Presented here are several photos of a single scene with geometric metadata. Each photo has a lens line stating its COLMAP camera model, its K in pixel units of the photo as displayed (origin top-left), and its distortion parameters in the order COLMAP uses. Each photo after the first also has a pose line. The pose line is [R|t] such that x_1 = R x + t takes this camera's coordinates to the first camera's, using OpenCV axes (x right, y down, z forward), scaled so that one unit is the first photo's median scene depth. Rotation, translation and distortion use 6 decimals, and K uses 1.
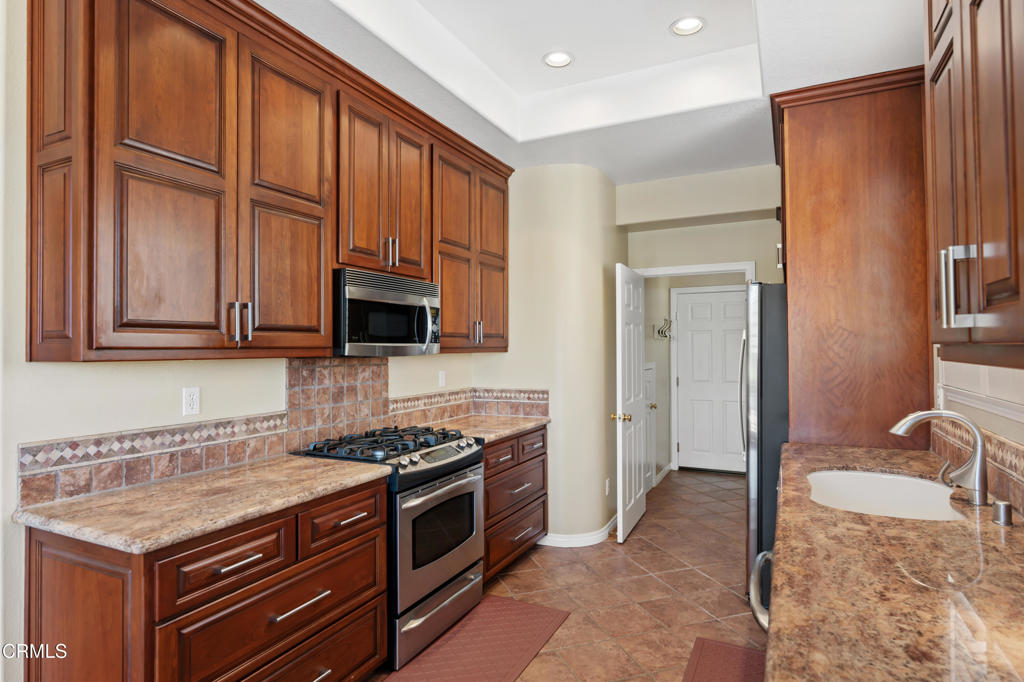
lens RADIAL K [[559.8, 0, 512.6], [0, 559.8, 340.9], [0, 0, 1]] dist [-0.006132, -0.000349]
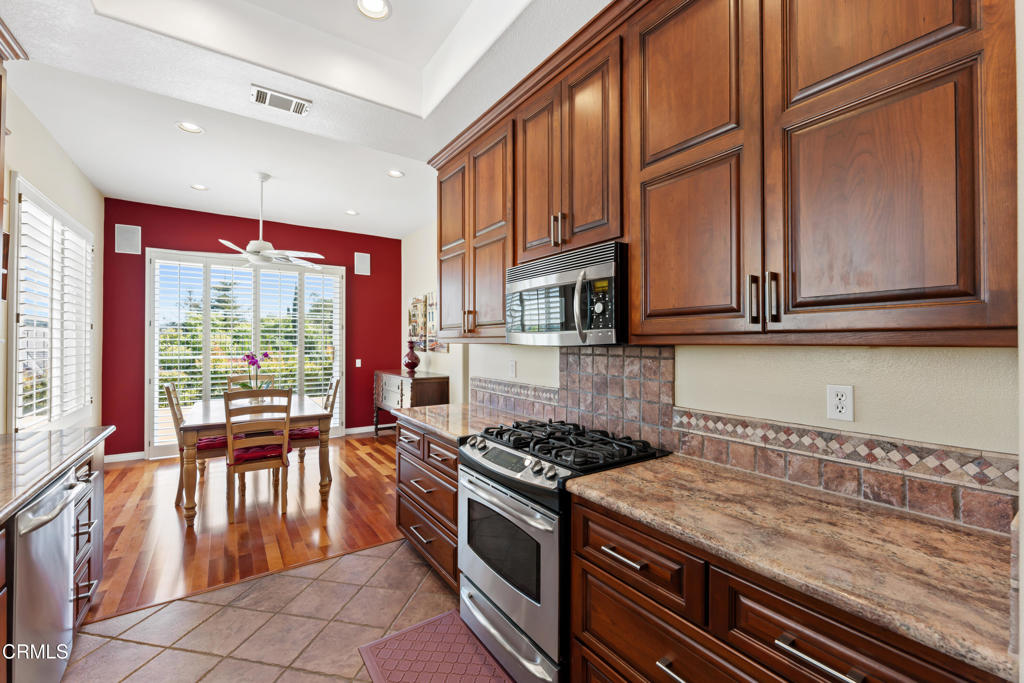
lens RADIAL K [[411.2, 0, 510.4], [0, 411.2, 340.0], [0, 0, 1]] dist [0.000642, -0.000431]
pose [[-0.481062, -0.001458, -0.876686, 0.361517], [0.007749, 0.999952, -0.005915, 0.018988], [0.876652, -0.009639, -0.481028, 1.113706]]
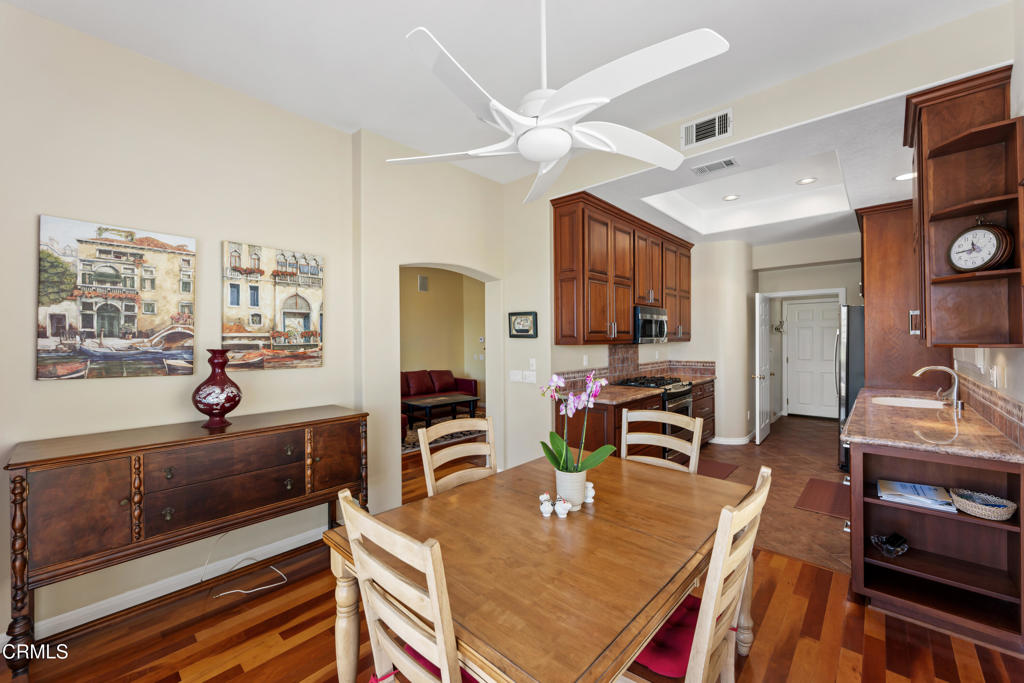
lens RADIAL K [[411.2, 0, 509.0], [0, 411.2, 341.6], [0, 0, 1]] dist [0.000642, -0.000431]
pose [[0.960738, -0.001266, -0.277454, -0.271540], [0.006822, 0.999795, 0.019062, -0.013170], [0.277373, -0.020207, 0.960550, -0.651309]]
